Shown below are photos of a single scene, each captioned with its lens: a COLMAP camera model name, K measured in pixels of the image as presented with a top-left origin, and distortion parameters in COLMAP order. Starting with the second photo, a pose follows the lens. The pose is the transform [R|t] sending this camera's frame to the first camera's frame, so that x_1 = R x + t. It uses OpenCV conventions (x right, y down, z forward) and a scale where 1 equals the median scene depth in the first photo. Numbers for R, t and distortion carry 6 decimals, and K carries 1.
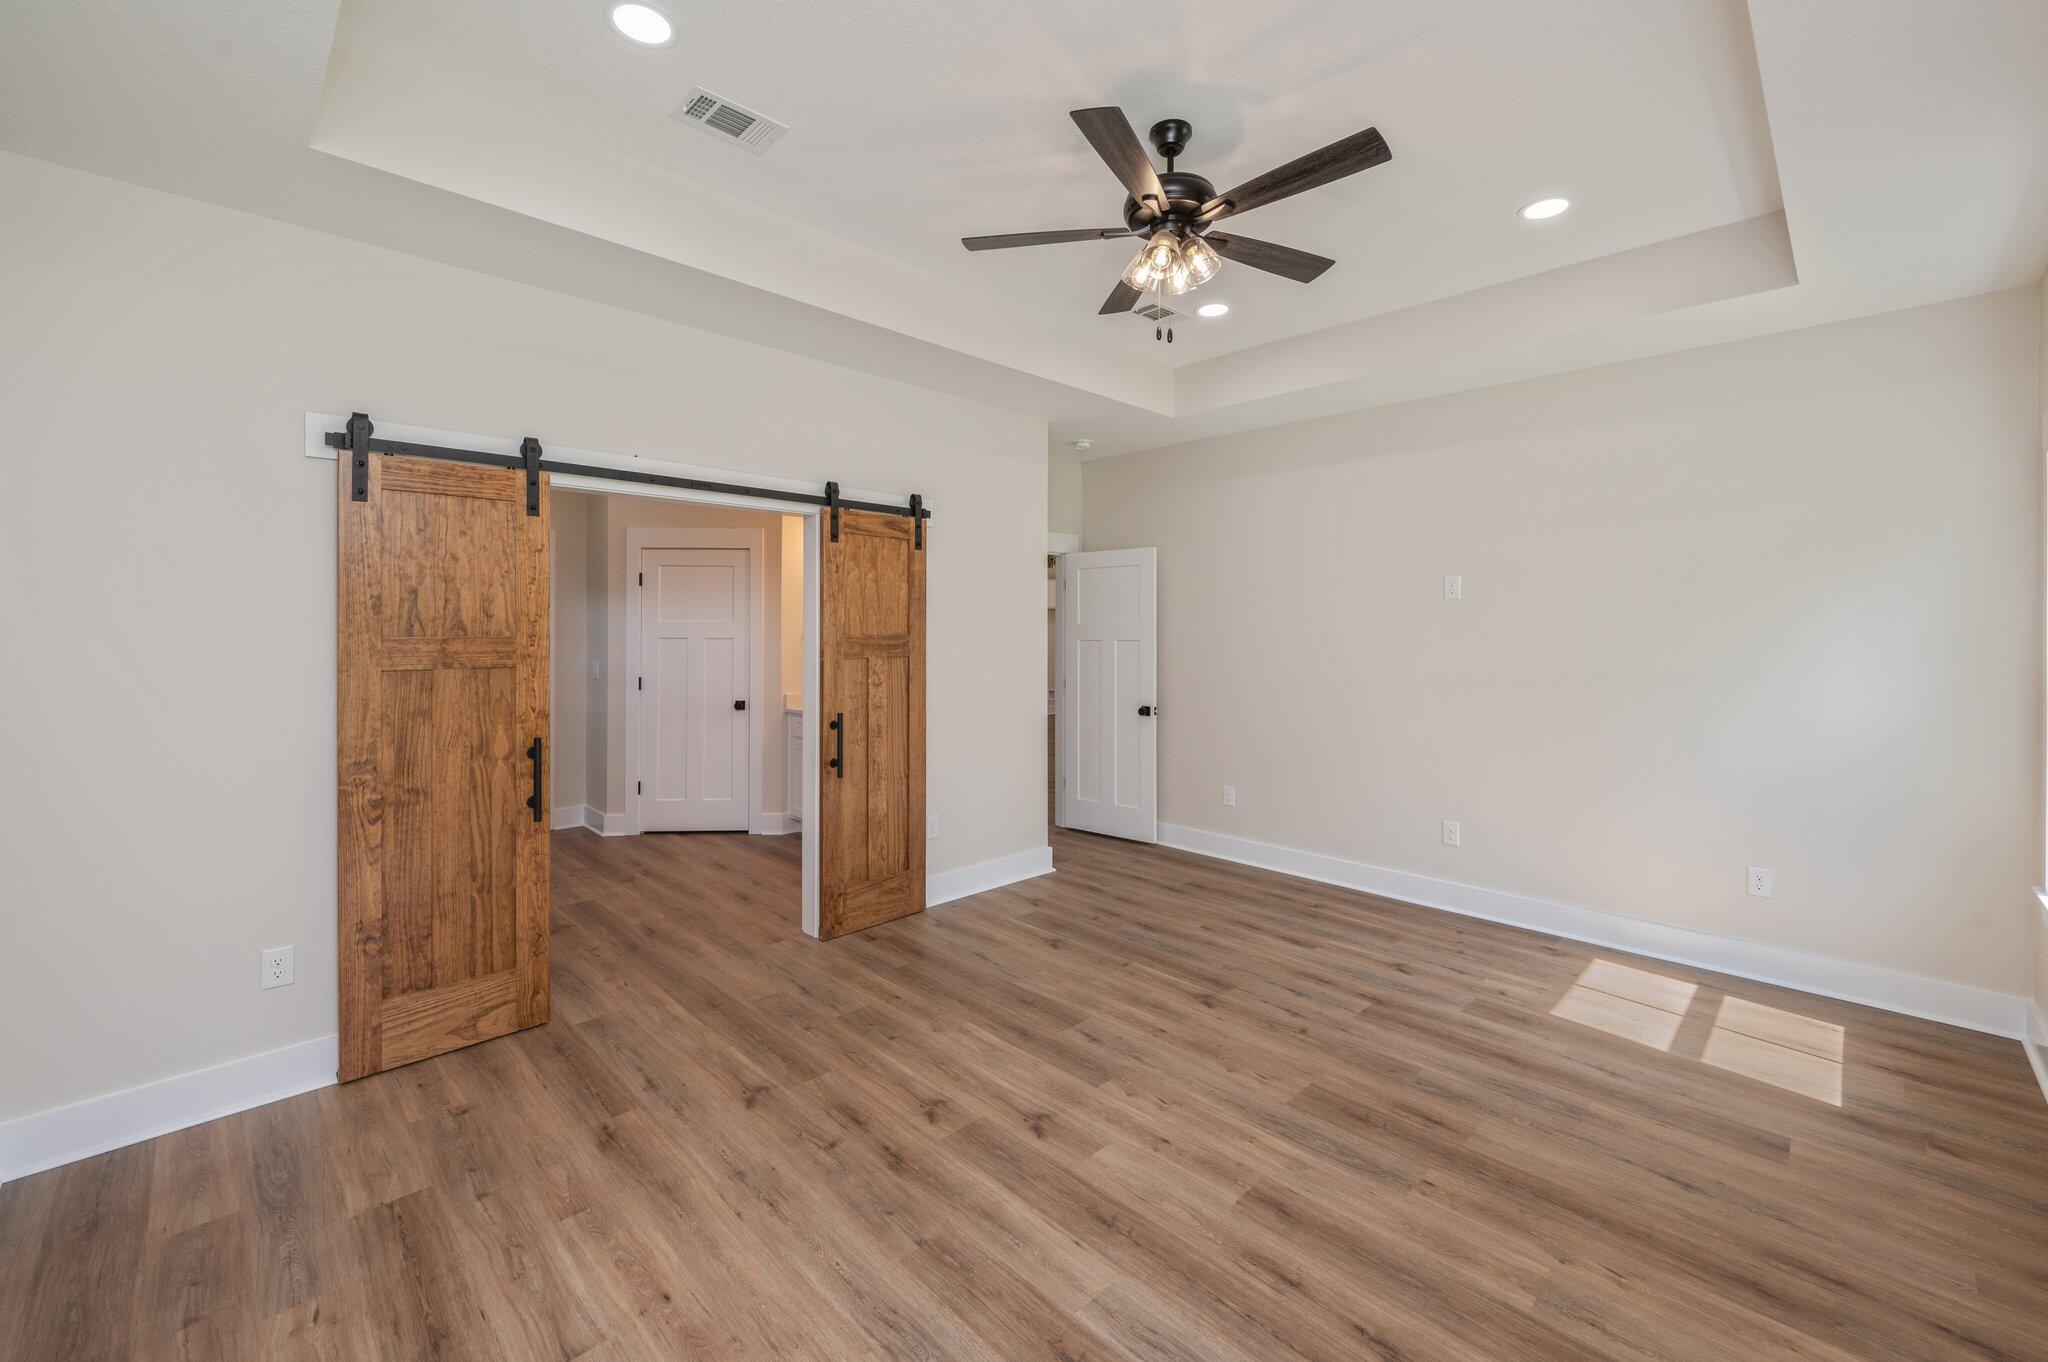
lens RADIAL K [[821.8, 0, 1024.6], [0, 821.8, 660.9], [0, 0, 1]] dist [0.001818, -0.000412]
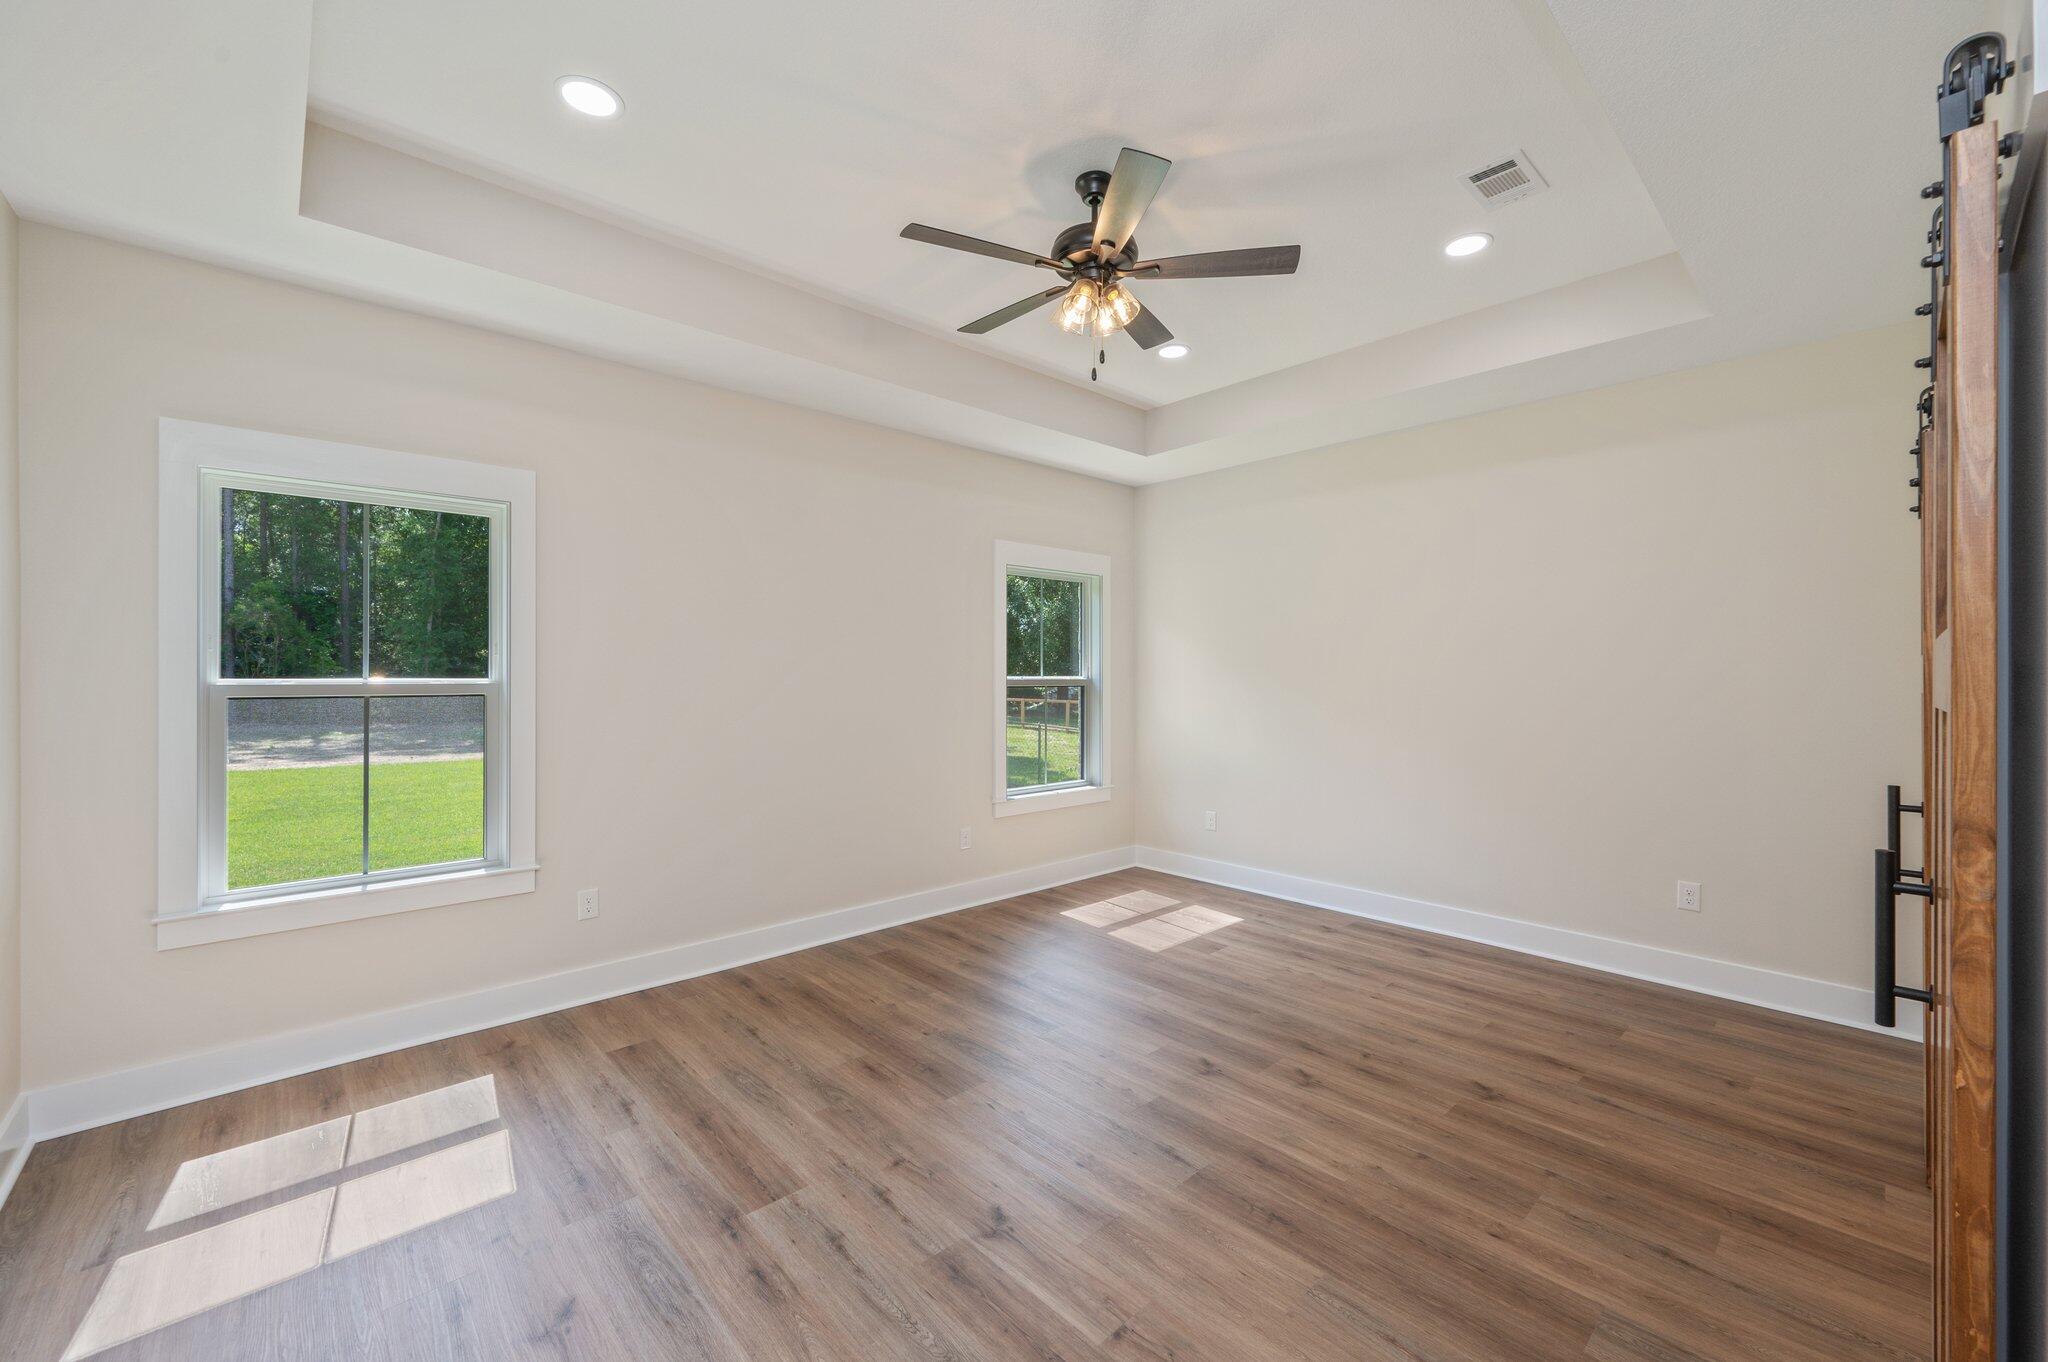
lens RADIAL K [[821.8, 0, 1024.6], [0, 821.8, 660.9], [0, 0, 1]] dist [0.001818, -0.000412]
pose [[-0.999260, -0.001922, 0.038413, 0.201772], [-0.001187, 0.999816, 0.019156, -0.038719], [-0.038442, 0.019096, -0.999078, 1.861483]]
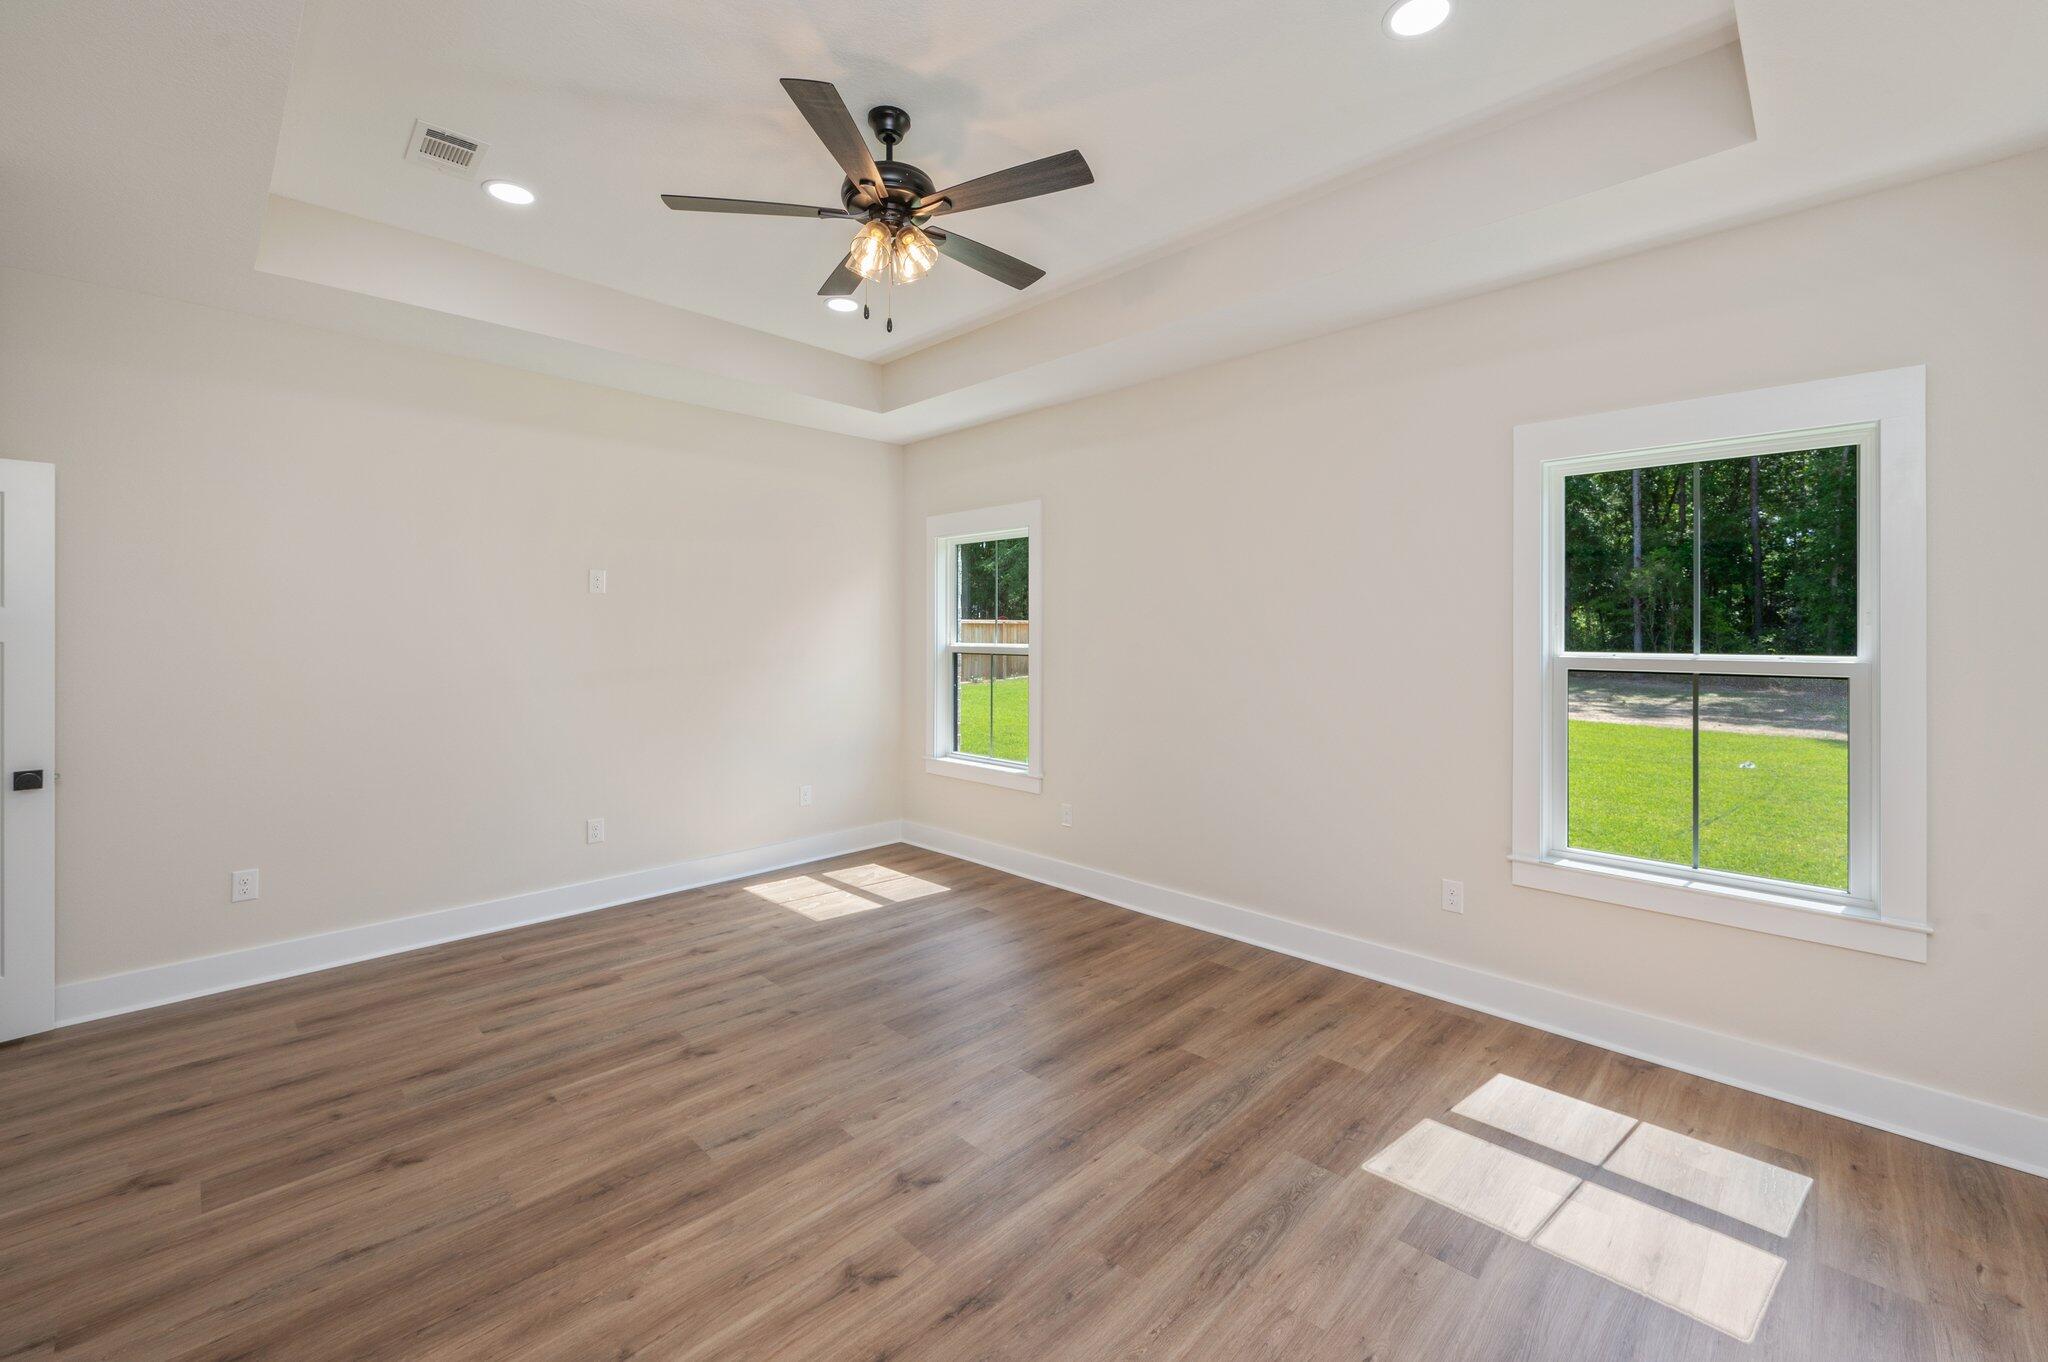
lens RADIAL K [[821.8, 0, 1024.6], [0, 821.8, 660.9], [0, 0, 1]] dist [0.001818, -0.000412]
pose [[-0.005810, -0.035174, 0.999364, -0.721823], [0.035244, 0.998753, 0.035357, -0.019172], [-0.999362, 0.035427, -0.004563, 0.739506]]
